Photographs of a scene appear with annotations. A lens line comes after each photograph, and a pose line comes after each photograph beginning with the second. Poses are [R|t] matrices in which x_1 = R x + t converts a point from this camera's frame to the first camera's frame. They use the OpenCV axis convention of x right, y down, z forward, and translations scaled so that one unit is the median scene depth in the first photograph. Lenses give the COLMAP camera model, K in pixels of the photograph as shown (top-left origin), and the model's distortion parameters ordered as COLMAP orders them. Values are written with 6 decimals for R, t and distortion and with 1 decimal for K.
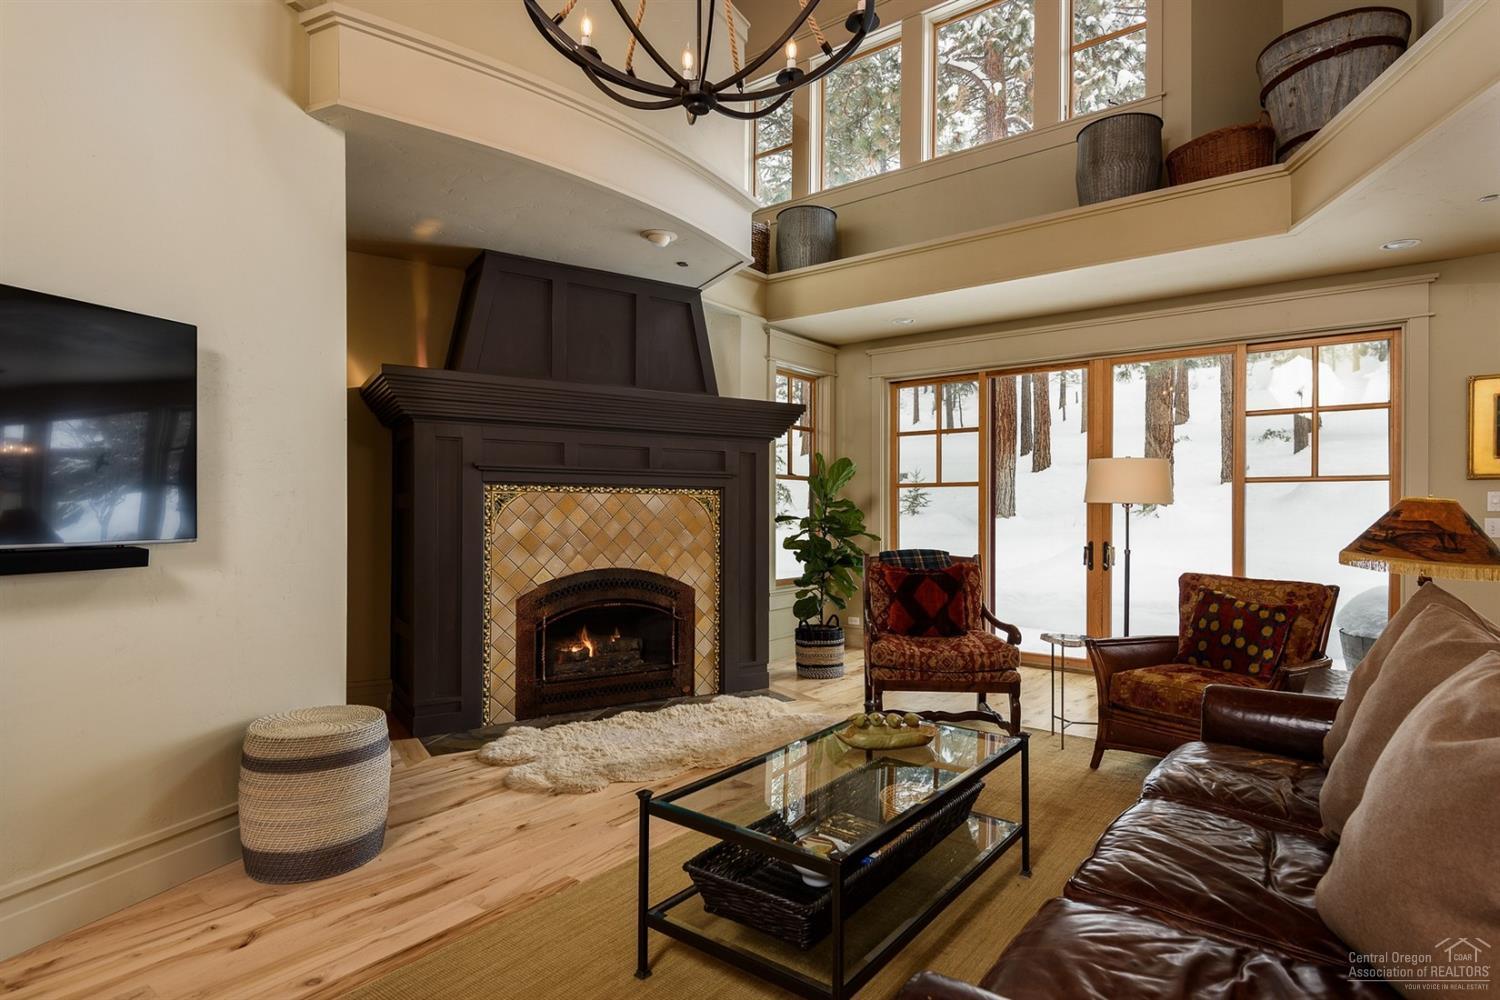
lens RADIAL K [[785.2, 0, 750.0], [0, 785.2, 500.0], [0, 0, 1]] dist [0.046254, -0.030595]
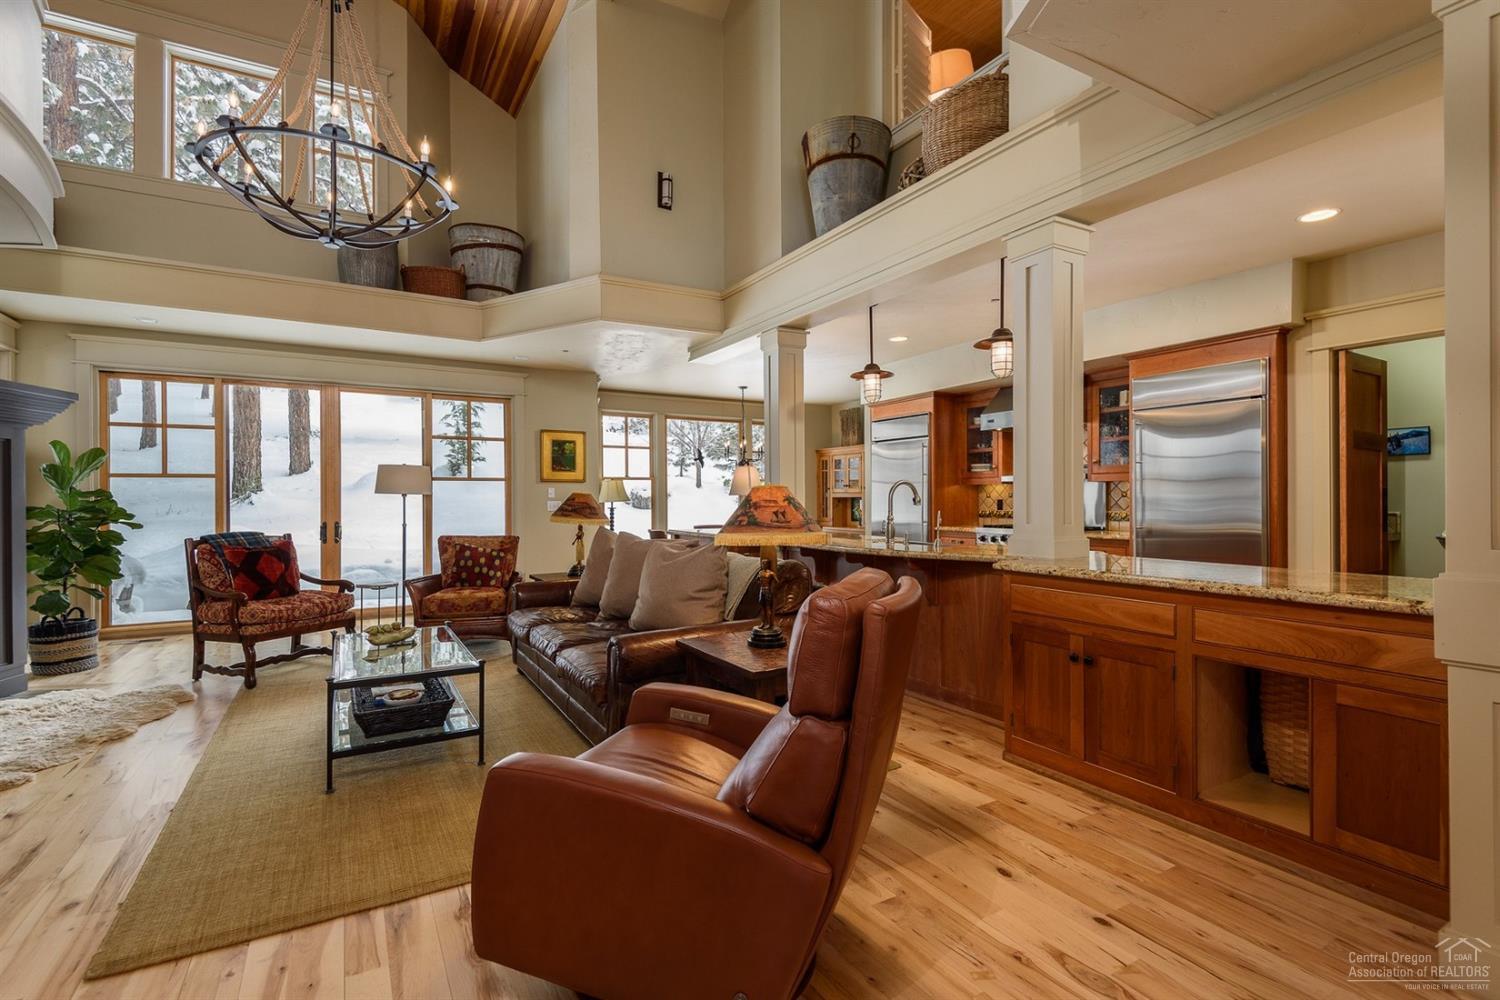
lens RADIAL K [[705.1, 0, 750.0], [0, 705.1, 500.0], [0, 0, 1]] dist [-0.001426, -0.000310]
pose [[0.375121, -0.007314, 0.926947, -0.632212], [-0.007725, 0.999909, 0.011016, -0.005352], [-0.926944, -0.011293, 0.375031, -0.169292]]
